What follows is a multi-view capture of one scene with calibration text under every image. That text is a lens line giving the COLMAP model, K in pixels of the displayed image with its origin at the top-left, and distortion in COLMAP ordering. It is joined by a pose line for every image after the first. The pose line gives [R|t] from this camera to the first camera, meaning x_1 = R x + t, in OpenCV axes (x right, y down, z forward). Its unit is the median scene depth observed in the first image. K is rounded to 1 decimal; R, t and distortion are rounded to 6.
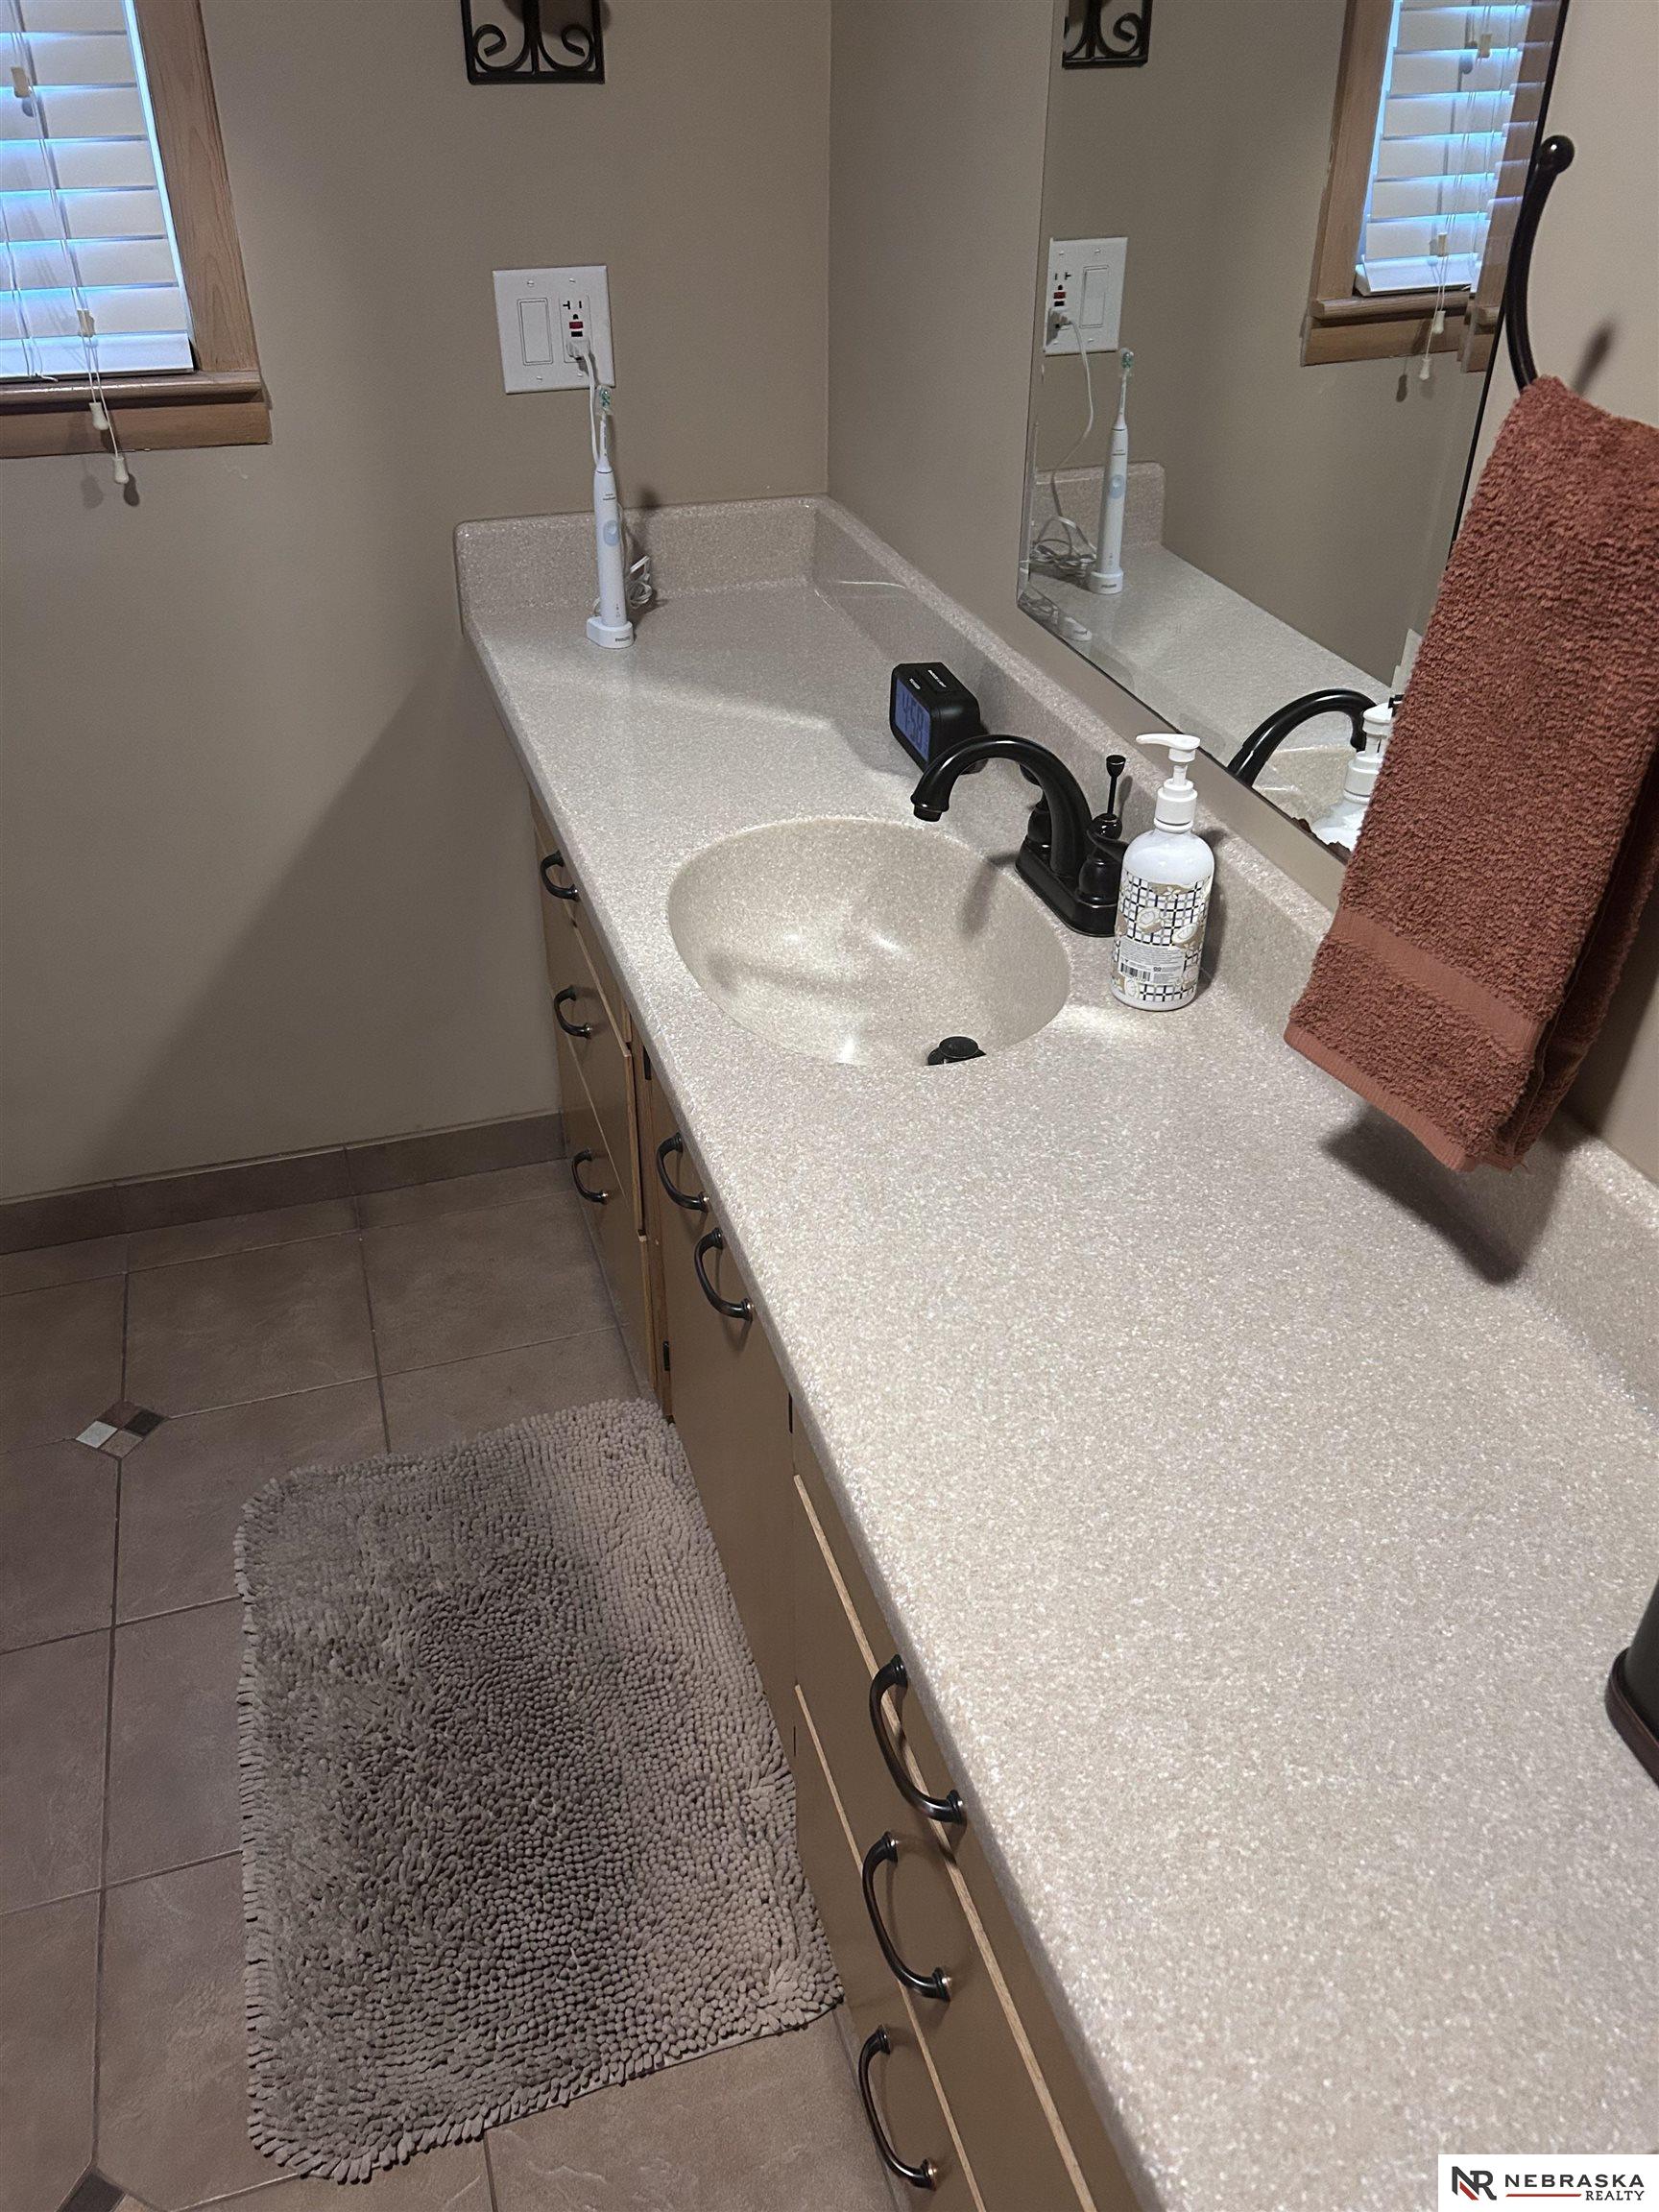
lens RADIAL K [[1663.2, 0, 828.8], [0, 1663.2, 1114.7], [0, 0, 1]] dist [0.021530, -0.024213]
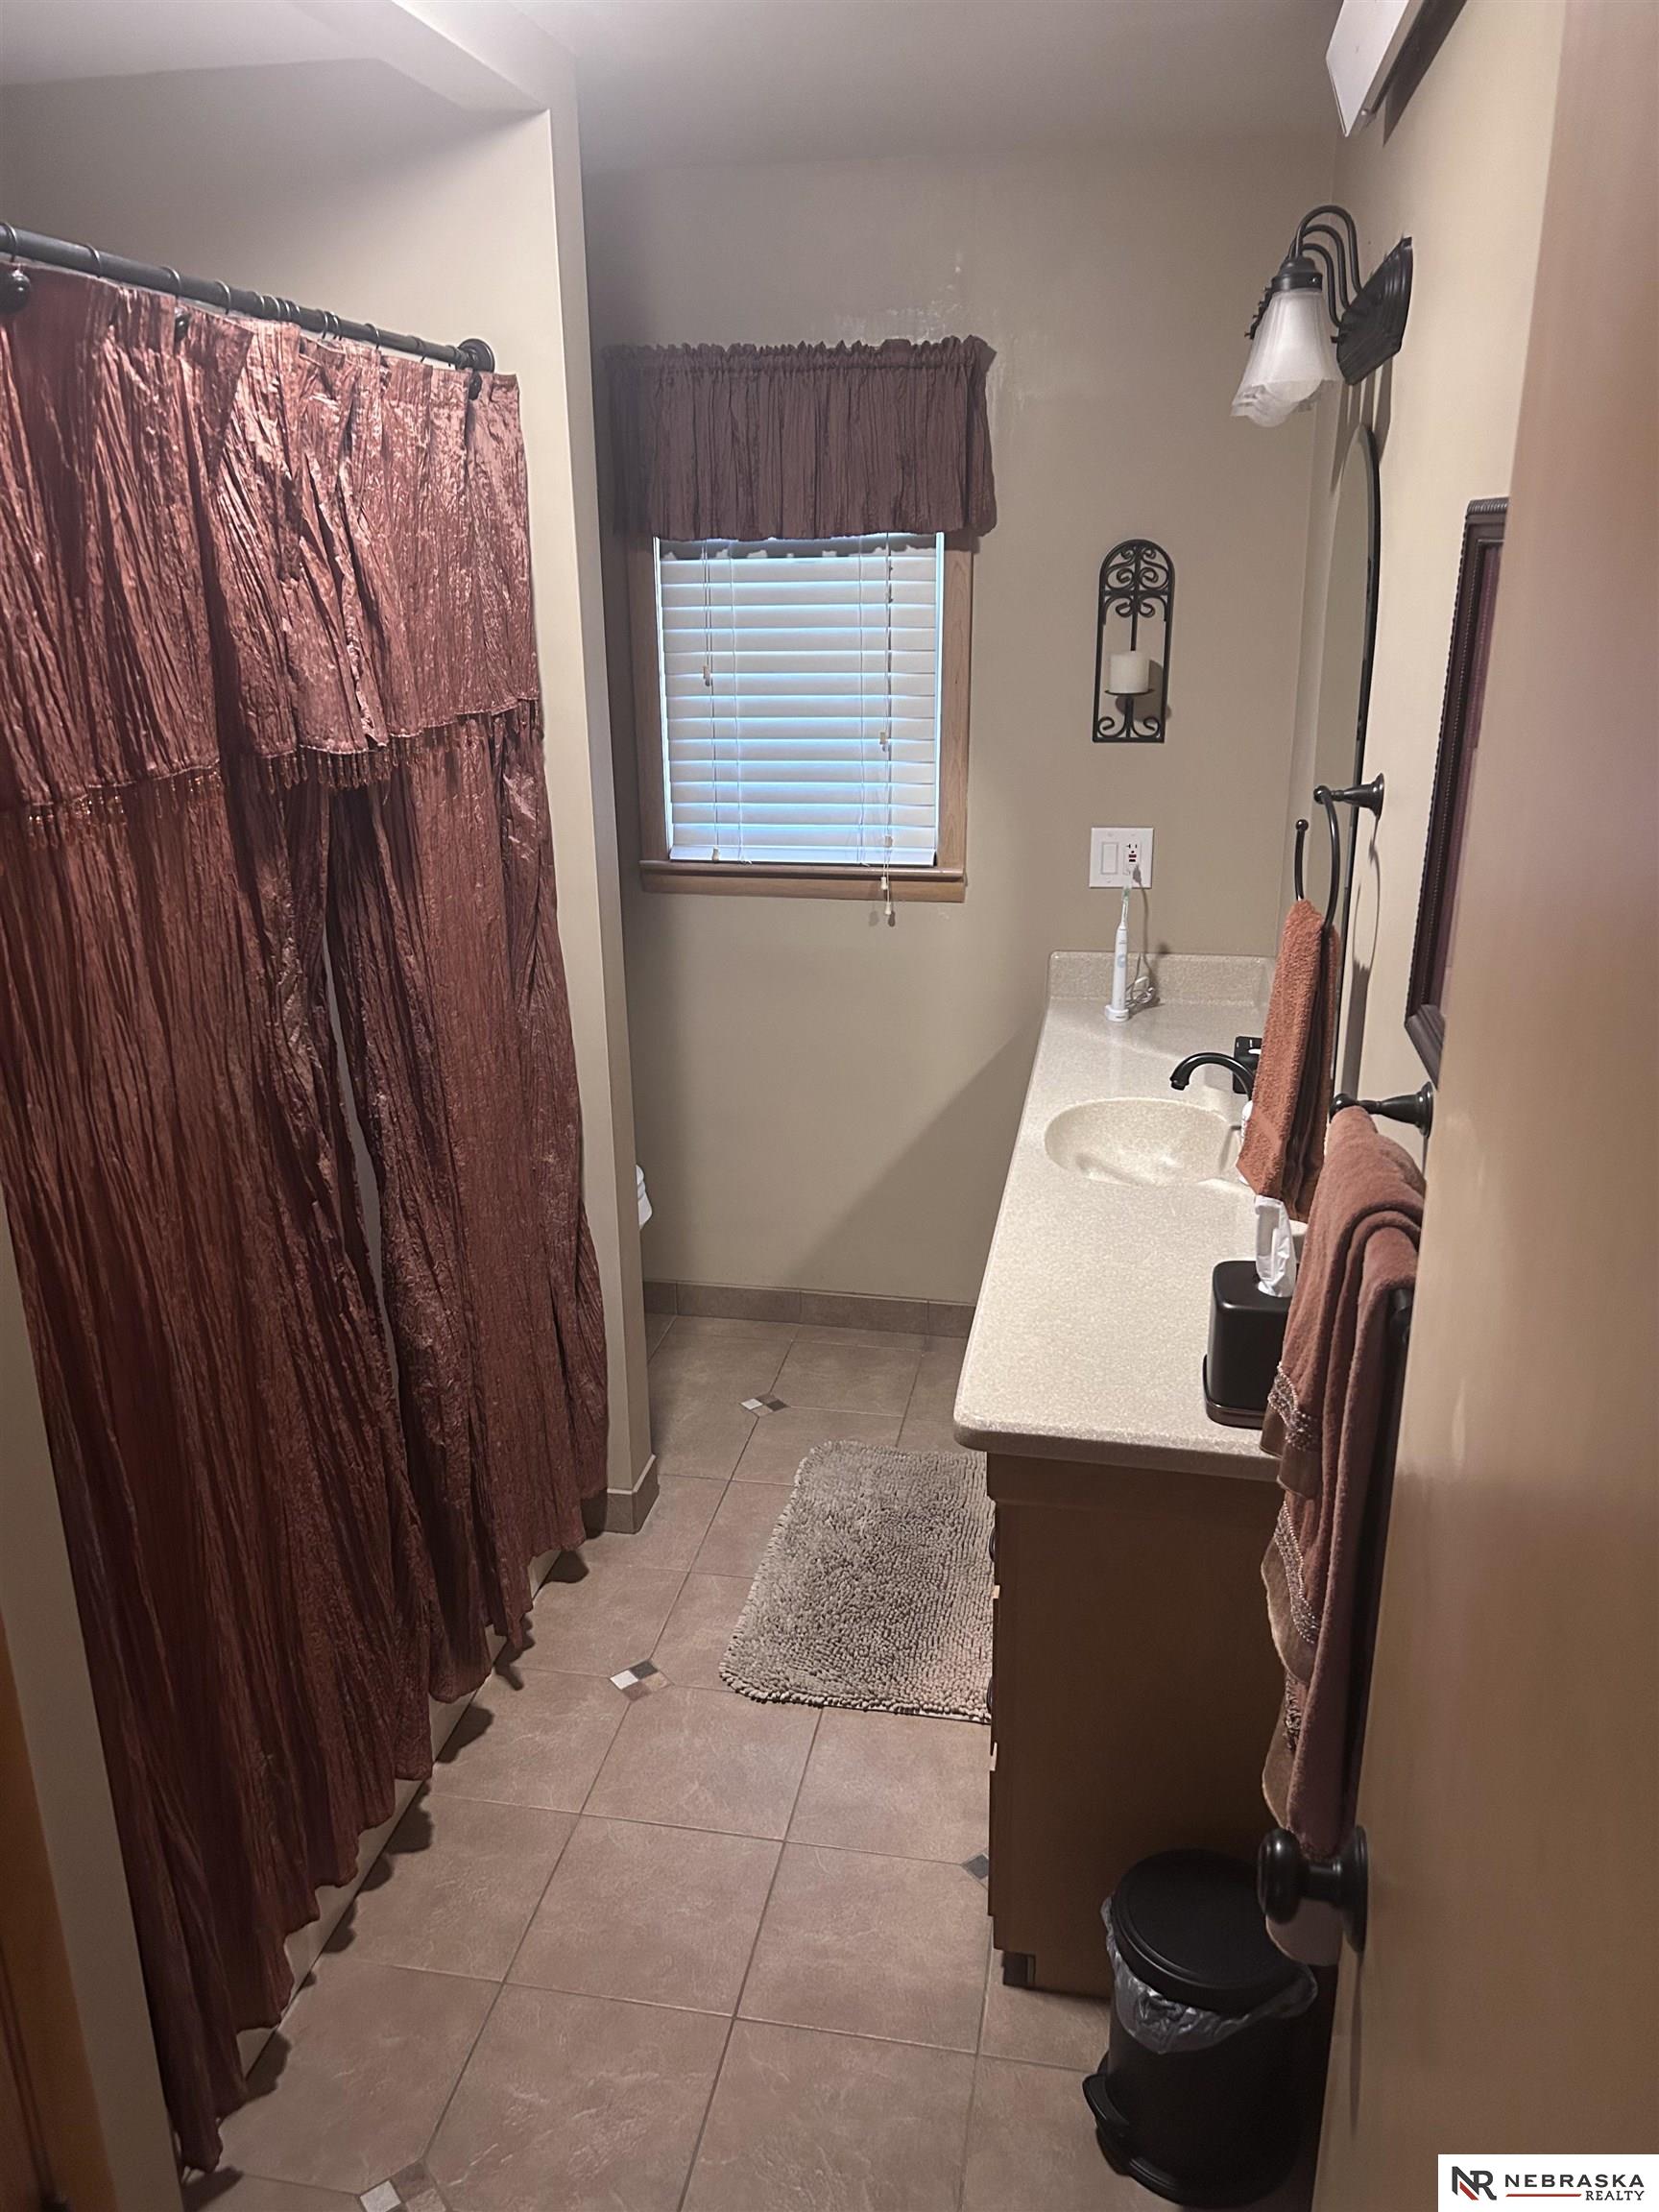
lens RADIAL K [[1663.2, 0, 827.9], [0, 1663.2, 1103.4], [0, 0, 1]] dist [0.021530, -0.024213]
pose [[0.879007, 0.129576, -0.458864, 0.459199], [-0.254244, 0.941513, -0.221164, 0.294033], [0.403369, 0.311068, 0.860541, -0.674540]]
